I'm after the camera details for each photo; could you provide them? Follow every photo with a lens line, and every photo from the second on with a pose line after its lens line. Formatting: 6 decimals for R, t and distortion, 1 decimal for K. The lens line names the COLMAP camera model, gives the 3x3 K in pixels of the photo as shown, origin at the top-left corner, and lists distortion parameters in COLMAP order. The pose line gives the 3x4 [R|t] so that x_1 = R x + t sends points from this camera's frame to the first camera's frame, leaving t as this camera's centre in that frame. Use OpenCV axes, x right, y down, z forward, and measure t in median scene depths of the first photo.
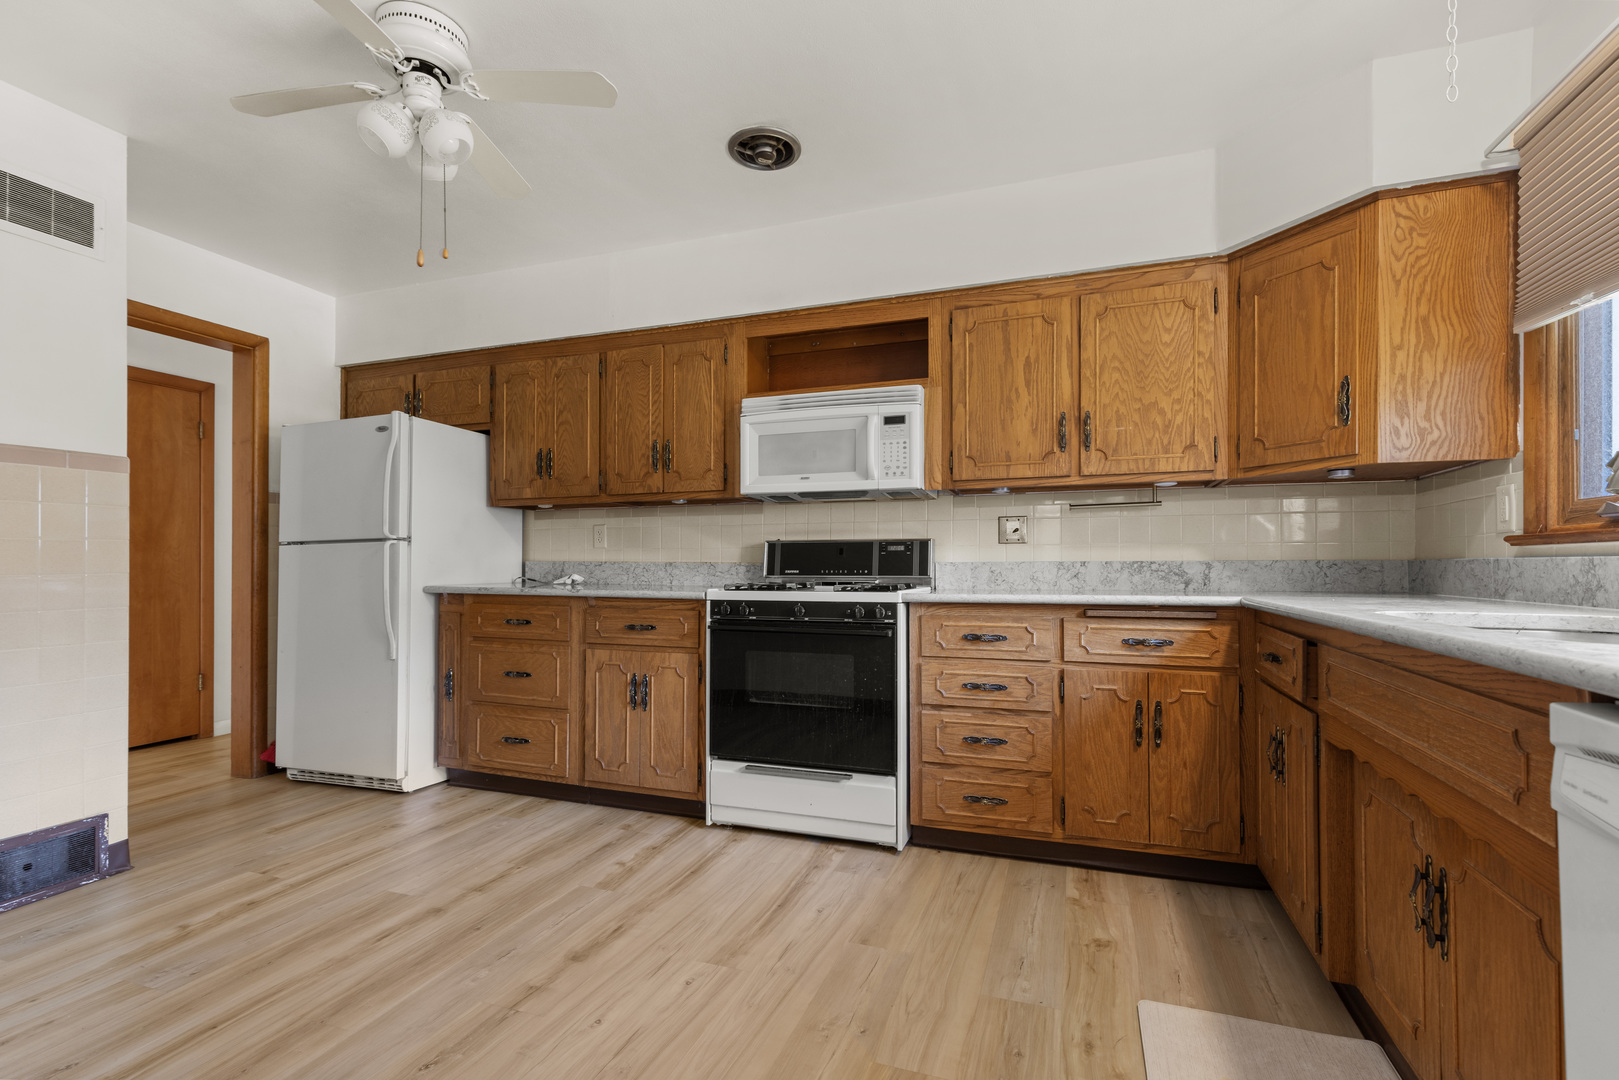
lens RADIAL K [[729.6, 0, 811.1], [0, 729.6, 543.4], [0, 0, 1]] dist [0.011010, 0.000568]
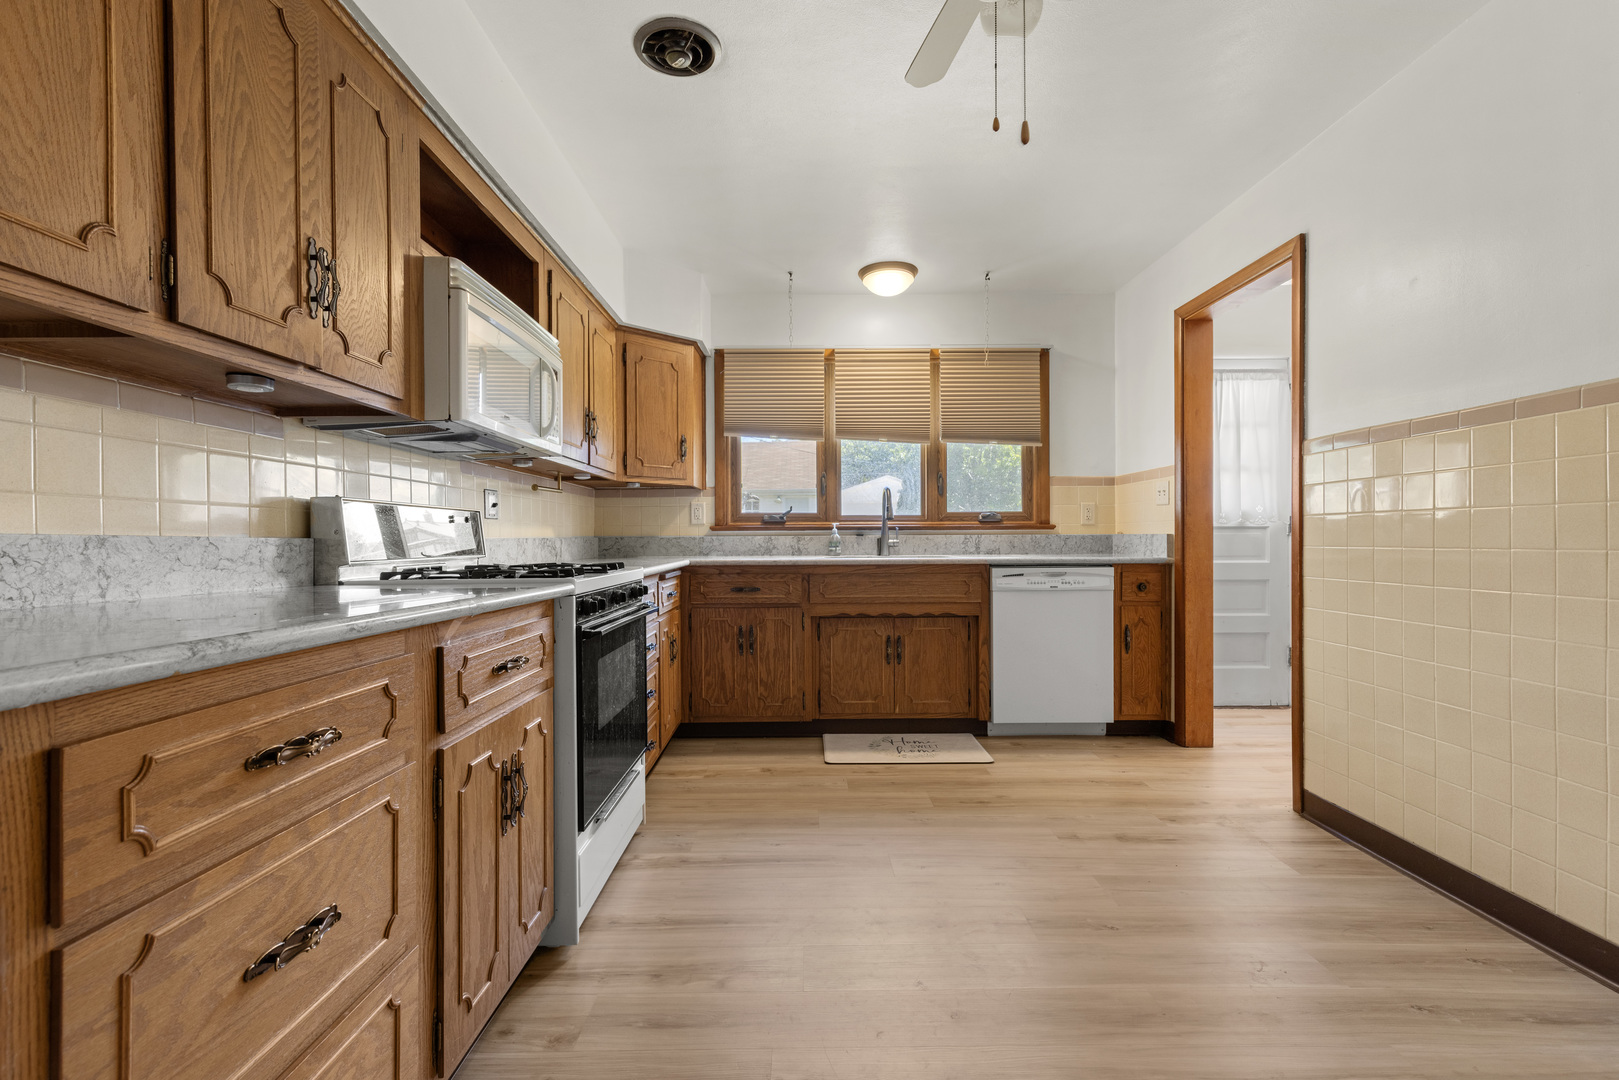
lens RADIAL K [[729.6, 0, 810.9], [0, 729.6, 544.8], [0, 0, 1]] dist [0.011010, 0.000568]
pose [[-0.348384, -0.000940, 0.937351, -1.183518], [-0.015443, 0.999870, -0.004737, 0.049694], [-0.937225, -0.016126, -0.348353, 1.504906]]
